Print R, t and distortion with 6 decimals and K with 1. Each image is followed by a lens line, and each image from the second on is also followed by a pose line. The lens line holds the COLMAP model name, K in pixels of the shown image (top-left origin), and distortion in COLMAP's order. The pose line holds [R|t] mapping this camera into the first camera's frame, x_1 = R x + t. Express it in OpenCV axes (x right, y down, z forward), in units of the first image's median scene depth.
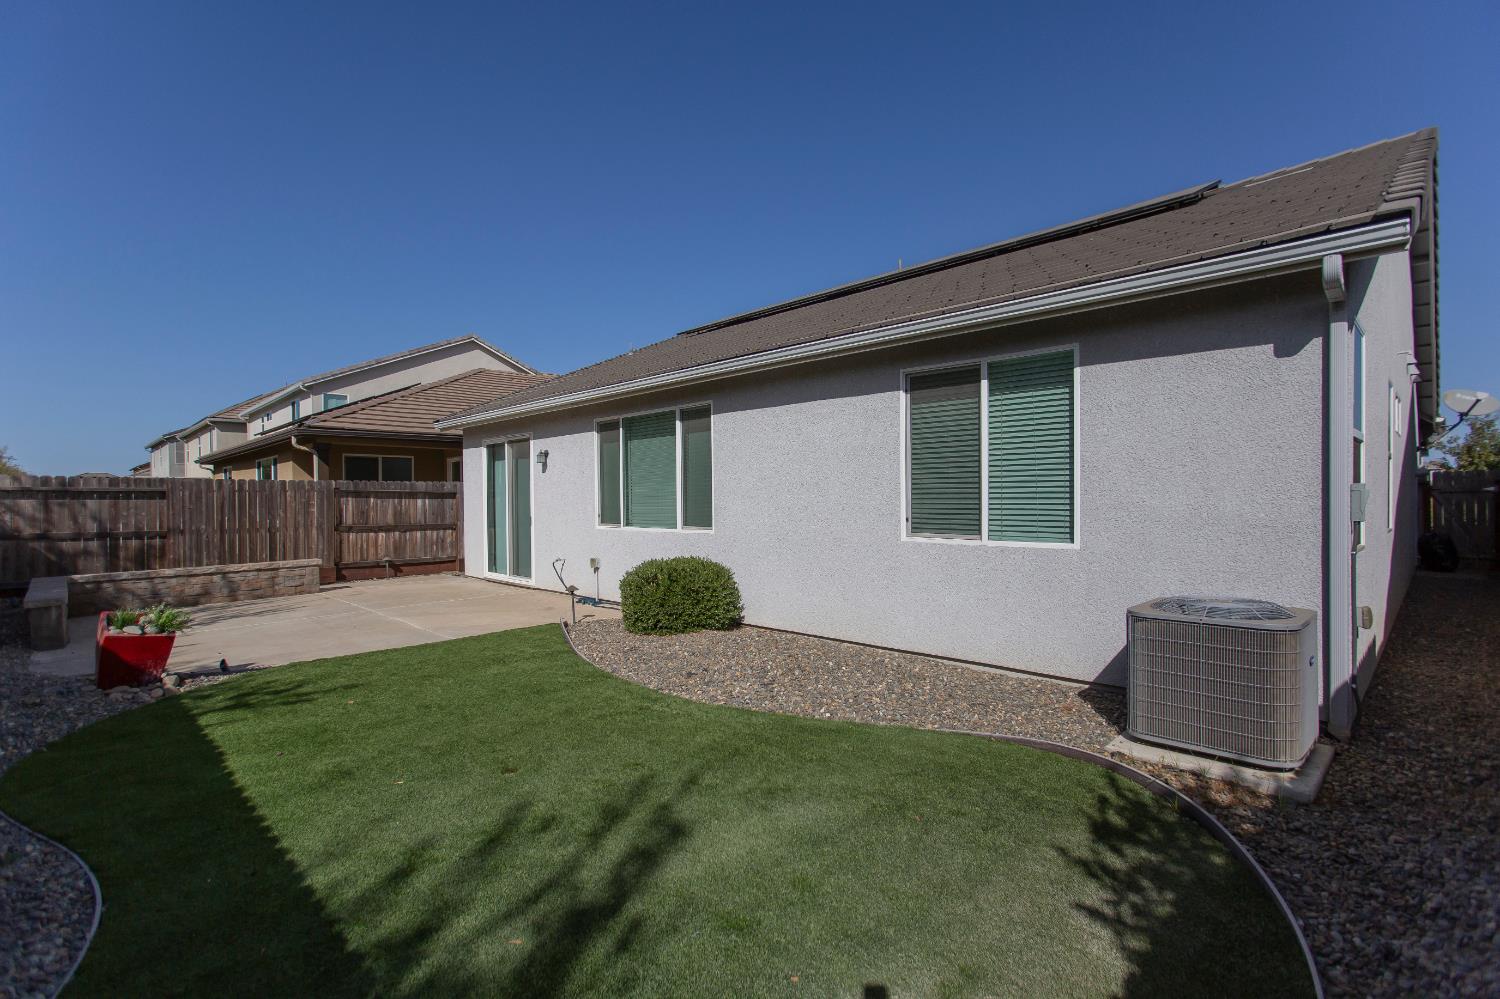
lens RADIAL K [[694.6, 0, 748.3], [0, 694.6, 507.9], [0, 0, 1]] dist [-0.012239, 0.000355]
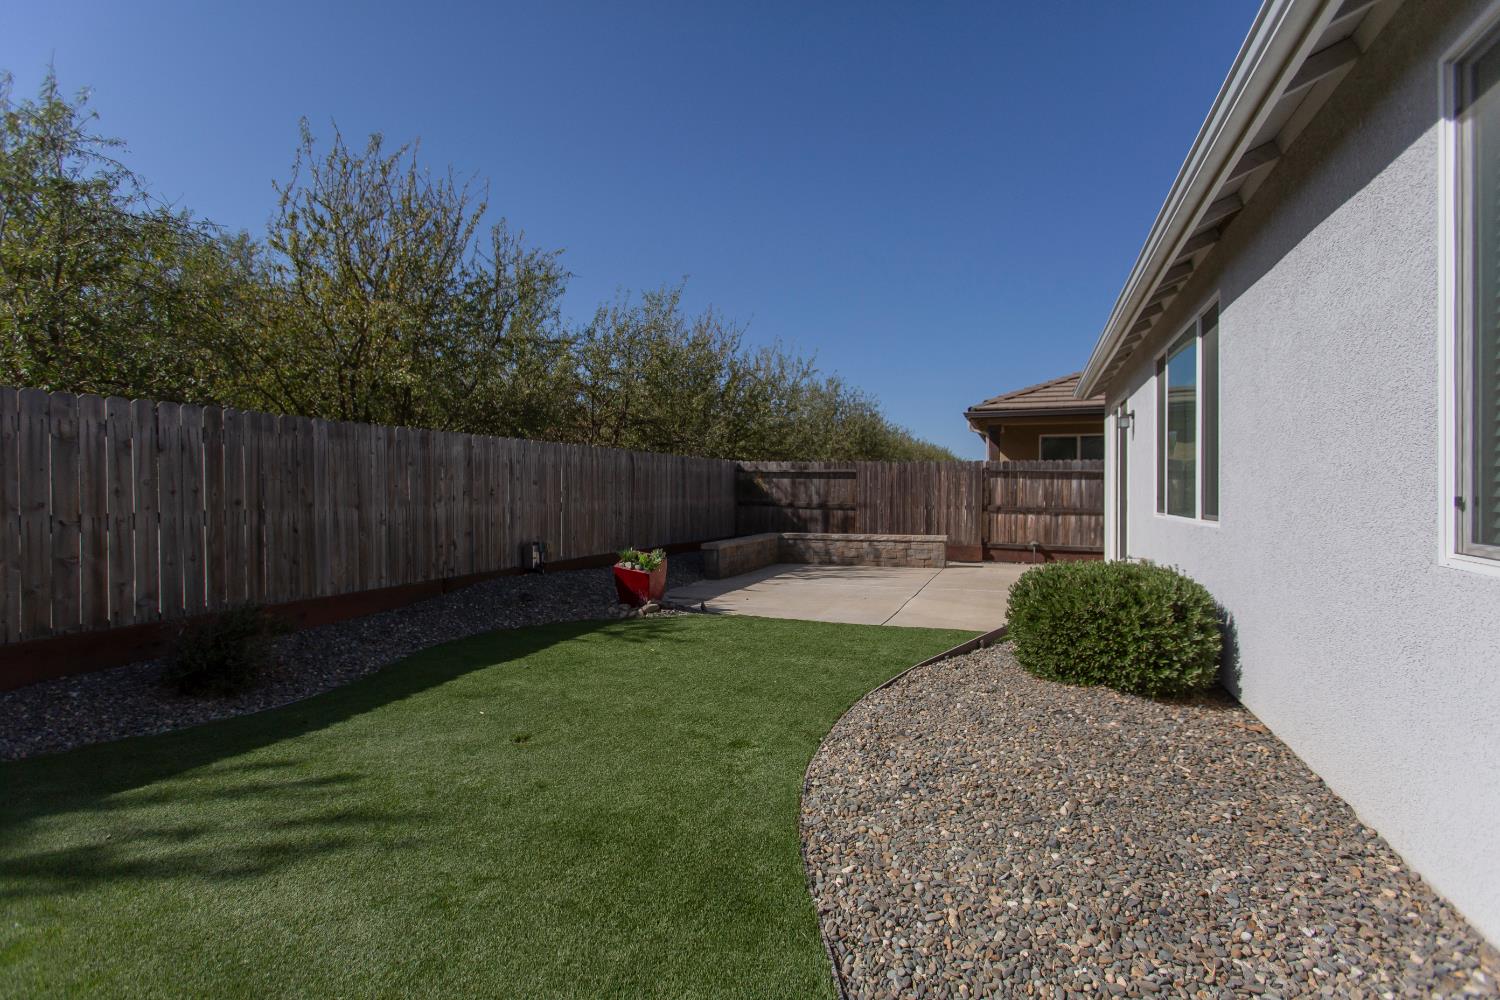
lens RADIAL K [[694.6, 0, 748.3], [0, 694.6, 508.4], [0, 0, 1]] dist [-0.012239, 0.000355]
pose [[0.384800, 0.032781, -0.922418, 0.240342], [-0.019354, 0.999436, 0.027445, 0.010113], [0.922797, 0.007292, 0.385217, 0.339789]]
